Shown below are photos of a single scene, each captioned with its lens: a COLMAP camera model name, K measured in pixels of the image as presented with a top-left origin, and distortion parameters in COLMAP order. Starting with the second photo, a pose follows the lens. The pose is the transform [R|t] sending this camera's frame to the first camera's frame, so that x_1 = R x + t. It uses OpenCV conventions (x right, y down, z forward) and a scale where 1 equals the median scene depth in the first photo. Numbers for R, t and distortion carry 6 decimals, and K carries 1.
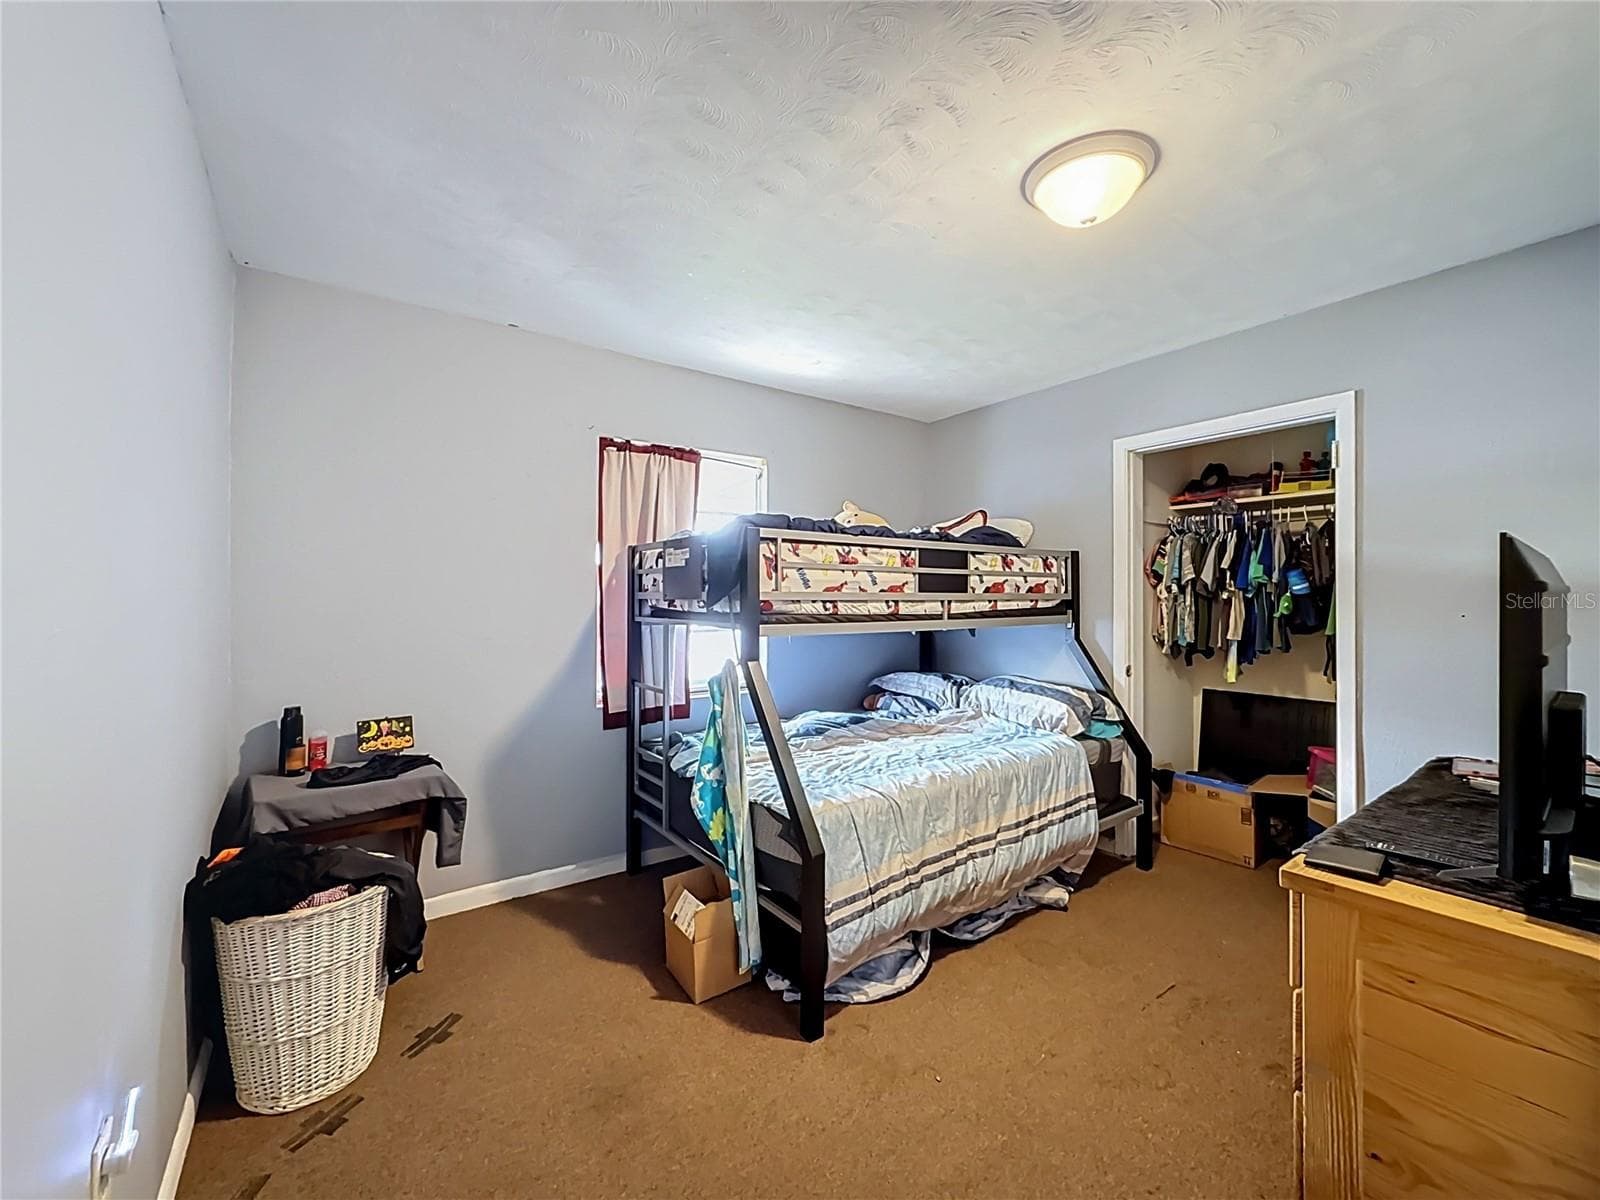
lens RADIAL K [[651.3, 0, 806.1], [0, 651.3, 601.4], [0, 0, 1]] dist [0.012879, -0.001530]
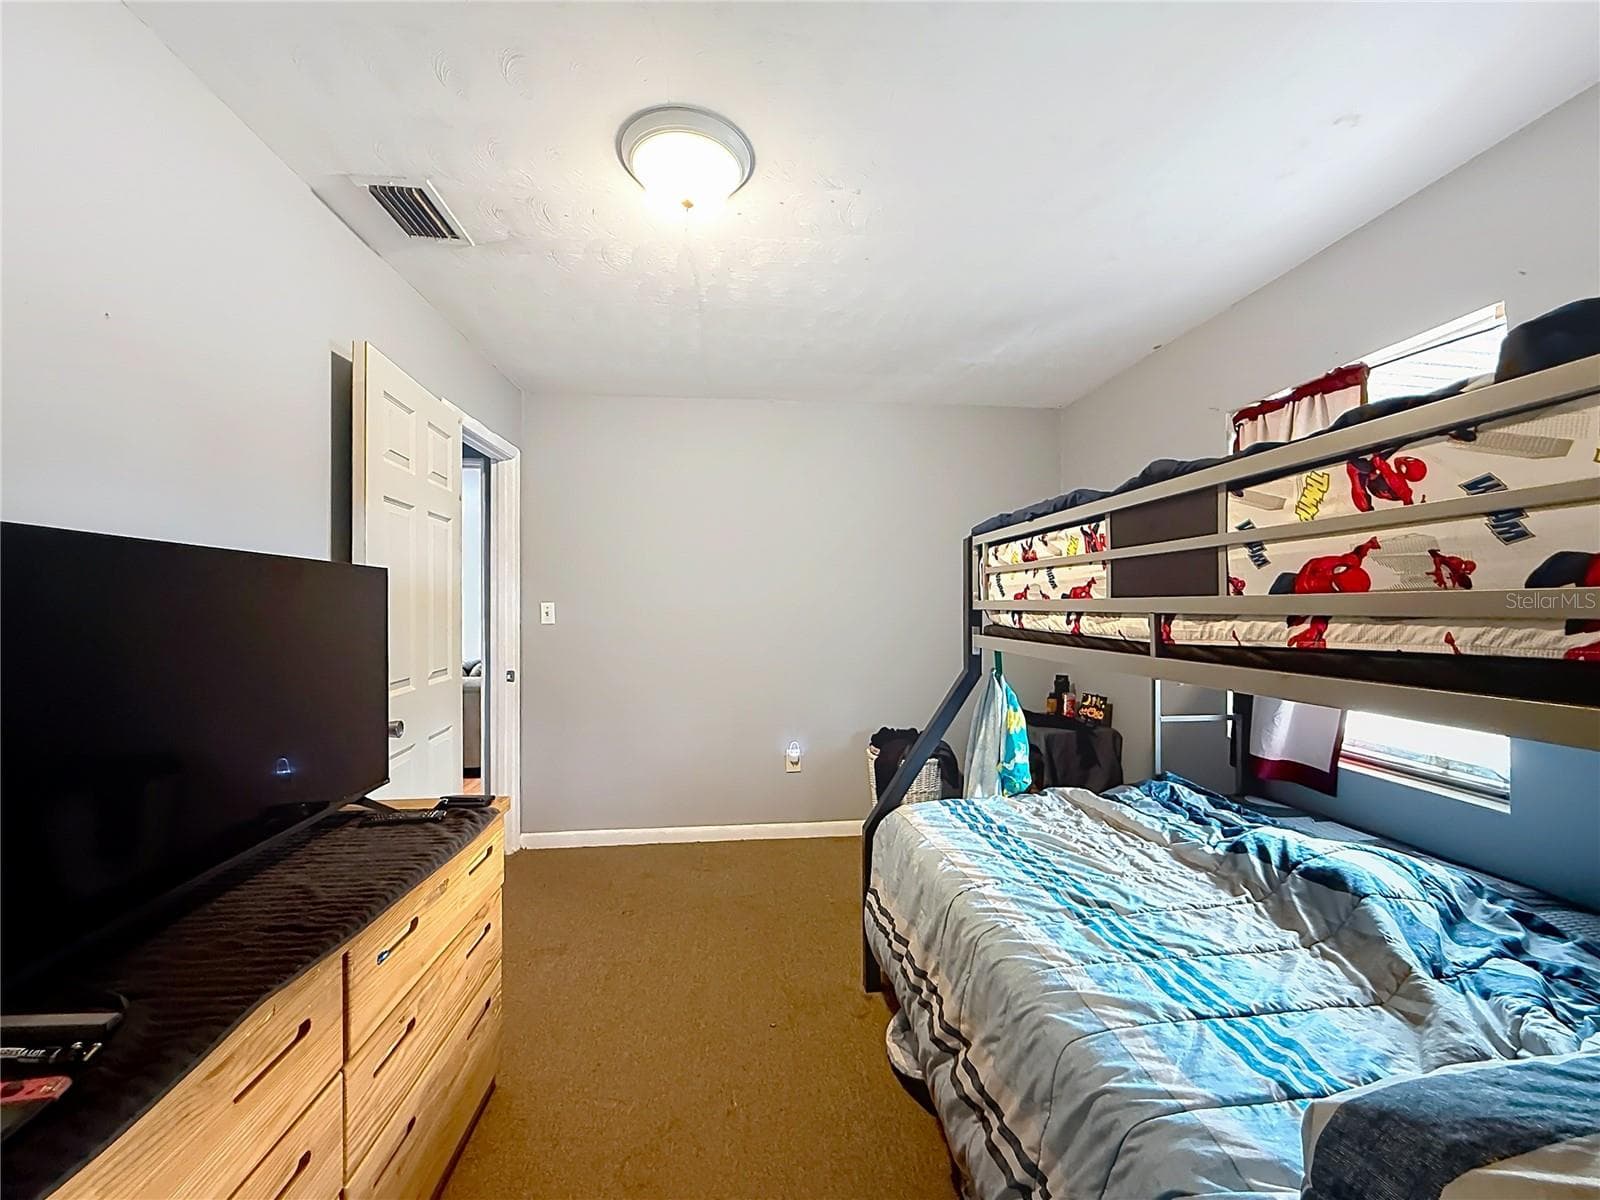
lens RADIAL K [[651.3, 0, 805.1], [0, 651.3, 603.8], [0, 0, 1]] dist [0.012879, -0.001530]
pose [[-0.504546, -0.000548, -0.863385, 0.751160], [0.000390, 1.000000, -0.000863, -0.008256], [0.863385, -0.000772, -0.504546, 1.050384]]
